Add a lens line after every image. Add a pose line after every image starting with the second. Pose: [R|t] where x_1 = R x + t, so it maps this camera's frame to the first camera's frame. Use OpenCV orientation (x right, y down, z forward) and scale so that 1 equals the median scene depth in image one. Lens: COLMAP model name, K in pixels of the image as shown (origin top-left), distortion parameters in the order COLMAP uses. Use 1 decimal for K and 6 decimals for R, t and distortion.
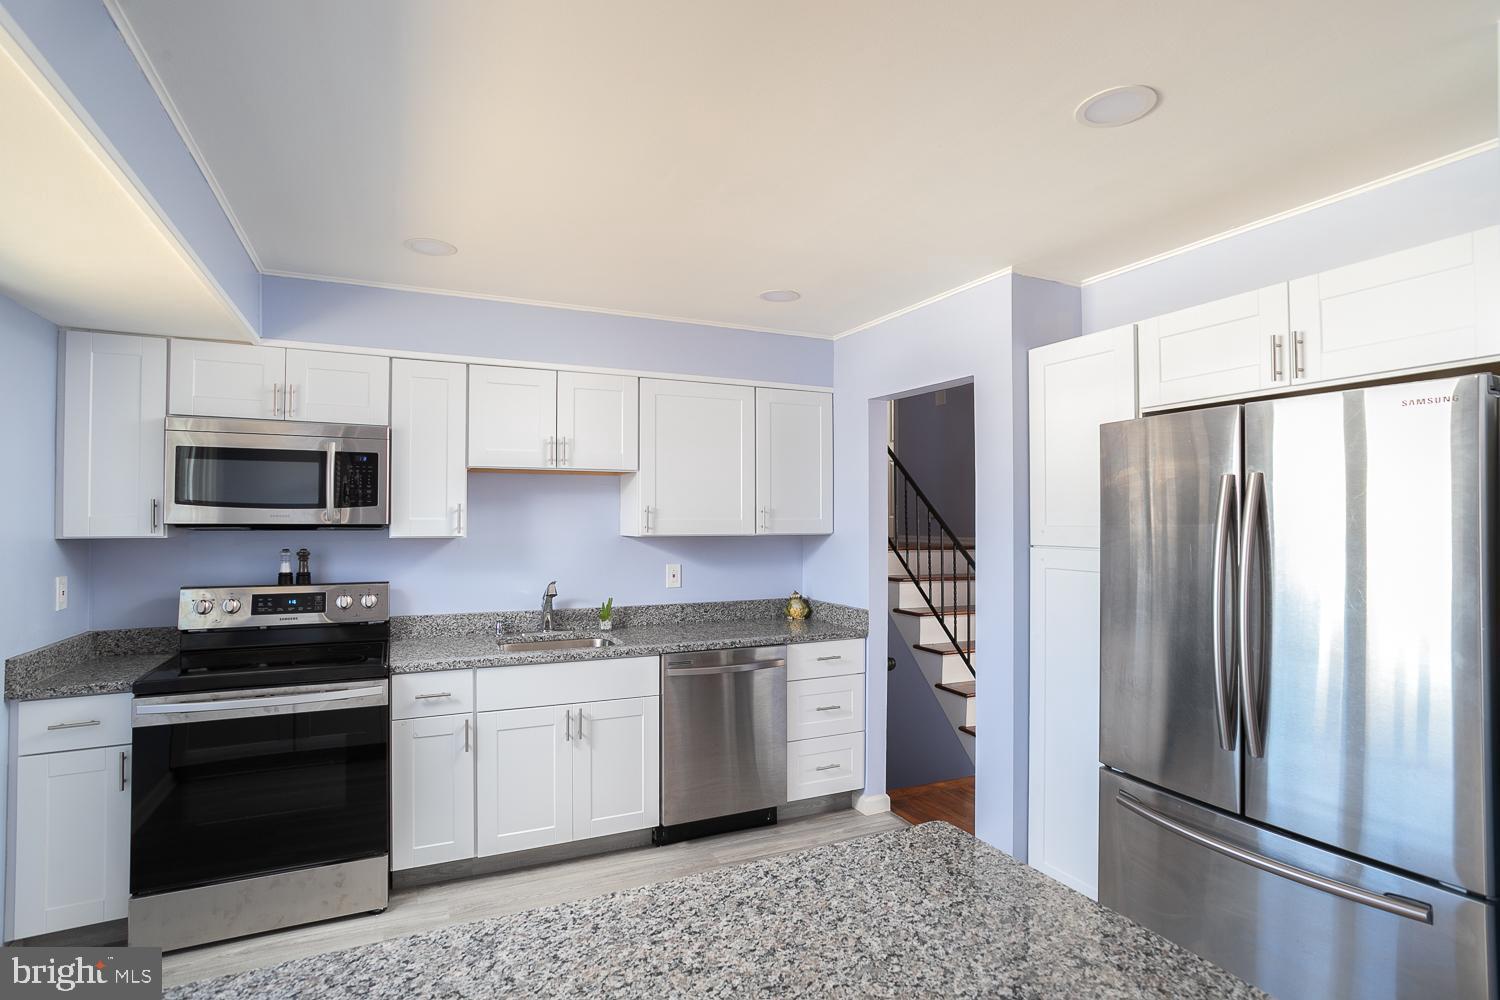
lens RADIAL K [[748.2, 0, 750.0], [0, 748.2, 500.0], [0, 0, 1]] dist [-0.064325, 0.036030]
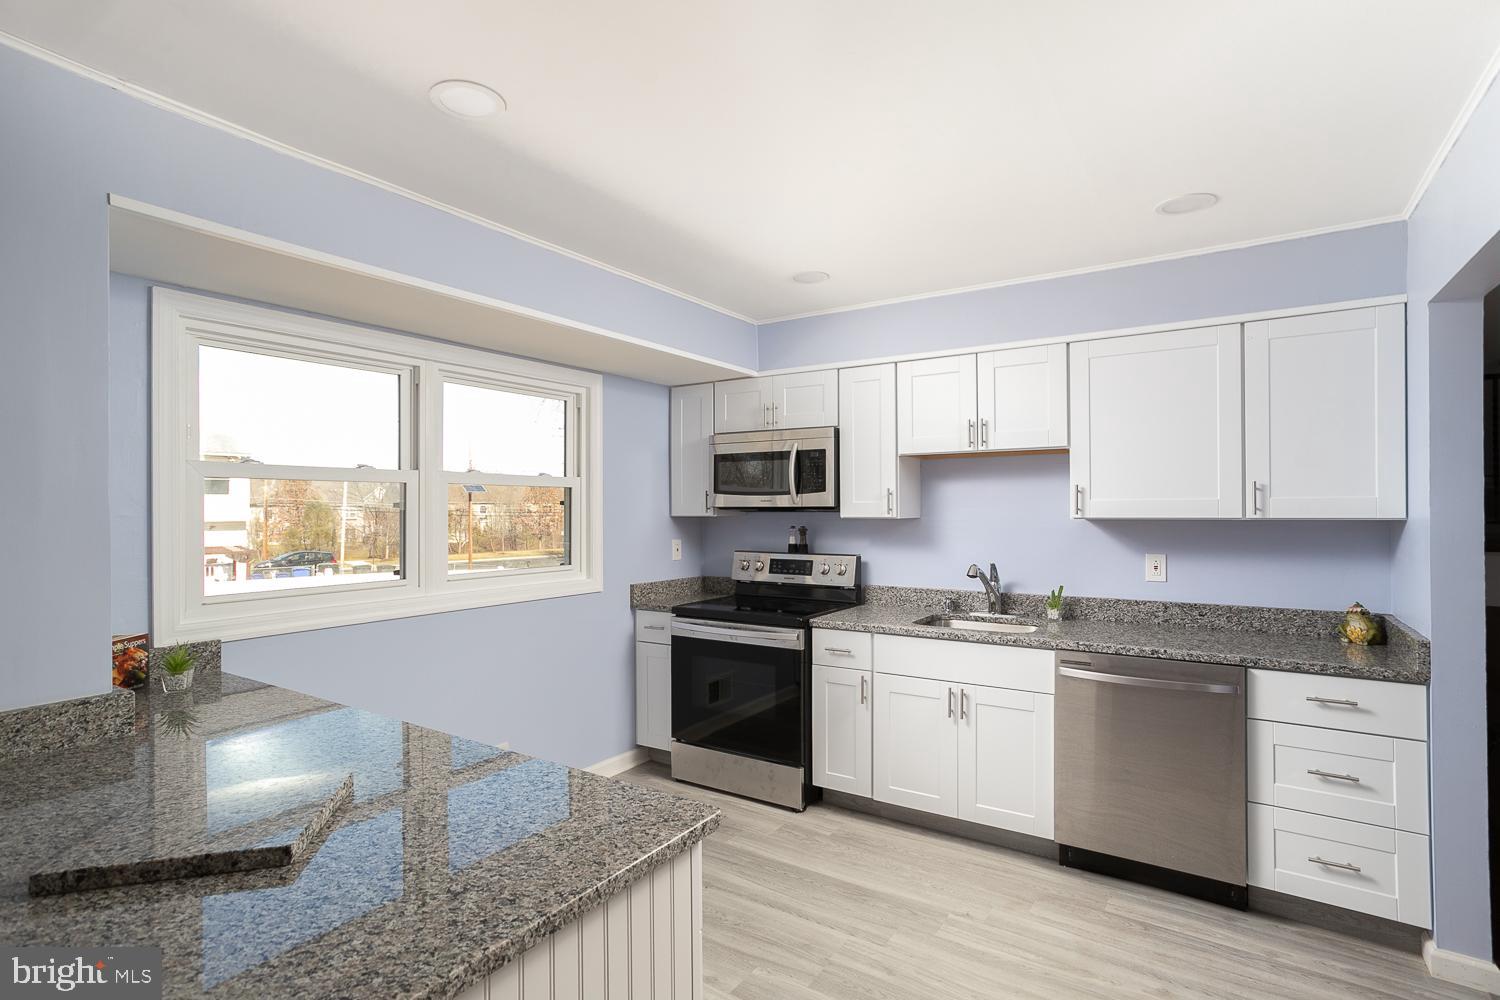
lens RADIAL K [[726.4, 0, 721.2], [0, 726.4, 497.1], [0, 0, 1]] dist [-0.048177, 0.030179]
pose [[0.508996, -0.016630, -0.860608, 0.433728], [0.026734, 0.999636, -0.003505, 0.015596], [0.860354, -0.021223, 0.509255, 0.220316]]
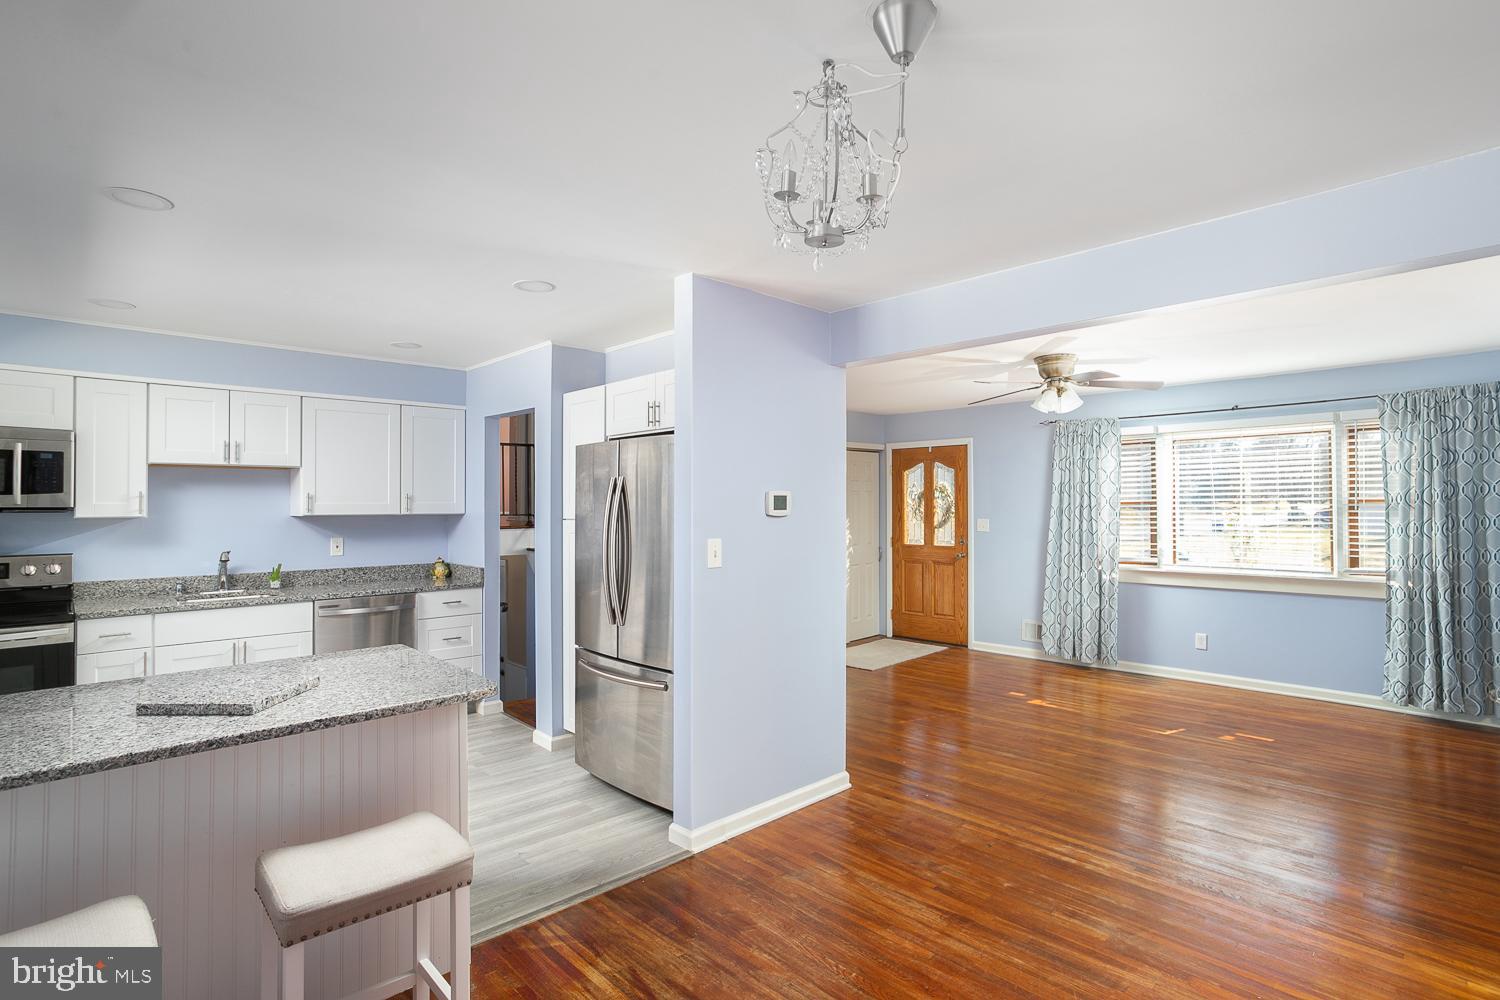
lens RADIAL K [[726.4, 0, 721.2], [0, 726.4, 497.1], [0, 0, 1]] dist [-0.048177, 0.030179]
pose [[0.957285, -0.000027, 0.289144, 0.225129], [-0.003926, 0.999907, 0.013093, -0.005627], [-0.289118, -0.013669, 0.957196, -0.499142]]
